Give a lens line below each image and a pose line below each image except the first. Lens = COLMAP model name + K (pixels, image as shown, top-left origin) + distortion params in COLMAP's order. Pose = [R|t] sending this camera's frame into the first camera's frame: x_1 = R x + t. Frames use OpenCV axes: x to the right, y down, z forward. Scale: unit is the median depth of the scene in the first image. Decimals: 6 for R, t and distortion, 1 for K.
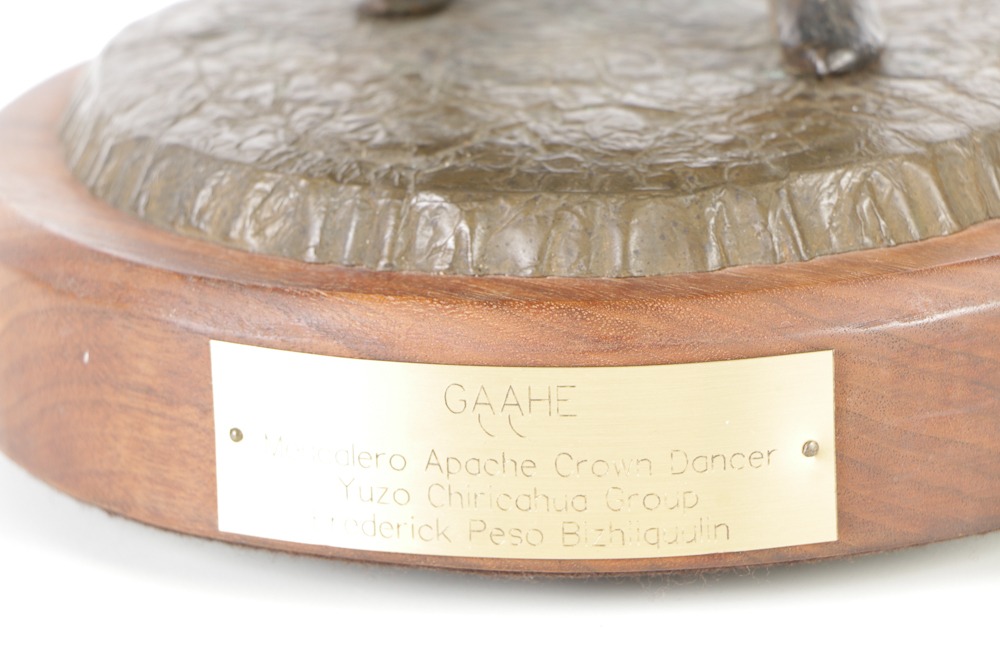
lens RADIAL K [[5729.7, 0, 499.0], [0, 5729.7, 357.2], [0, 0, 1]] dist [1.353605, 6.456410]
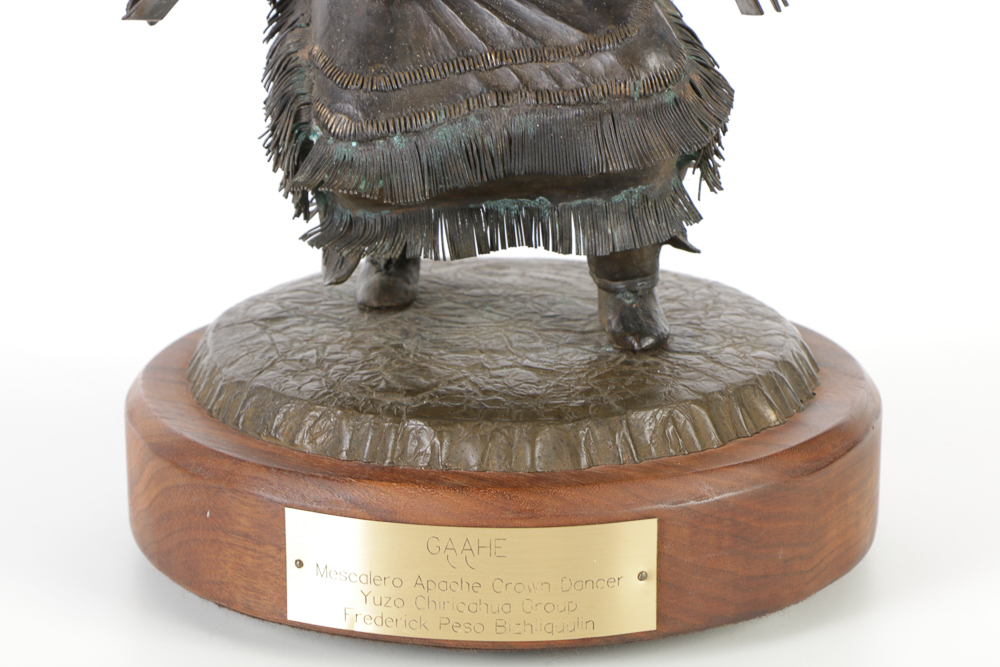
lens RADIAL K [[2605.7, 0, 498.0], [0, 2605.7, 353.7], [0, 0, 1]] dist [0.249637, 0.263130]
pose [[0.997318, 0.011864, 0.072222, -0.043665], [-0.010274, 0.999697, -0.022357, -0.031327], [-0.072465, 0.021555, 0.997138, 0.234169]]
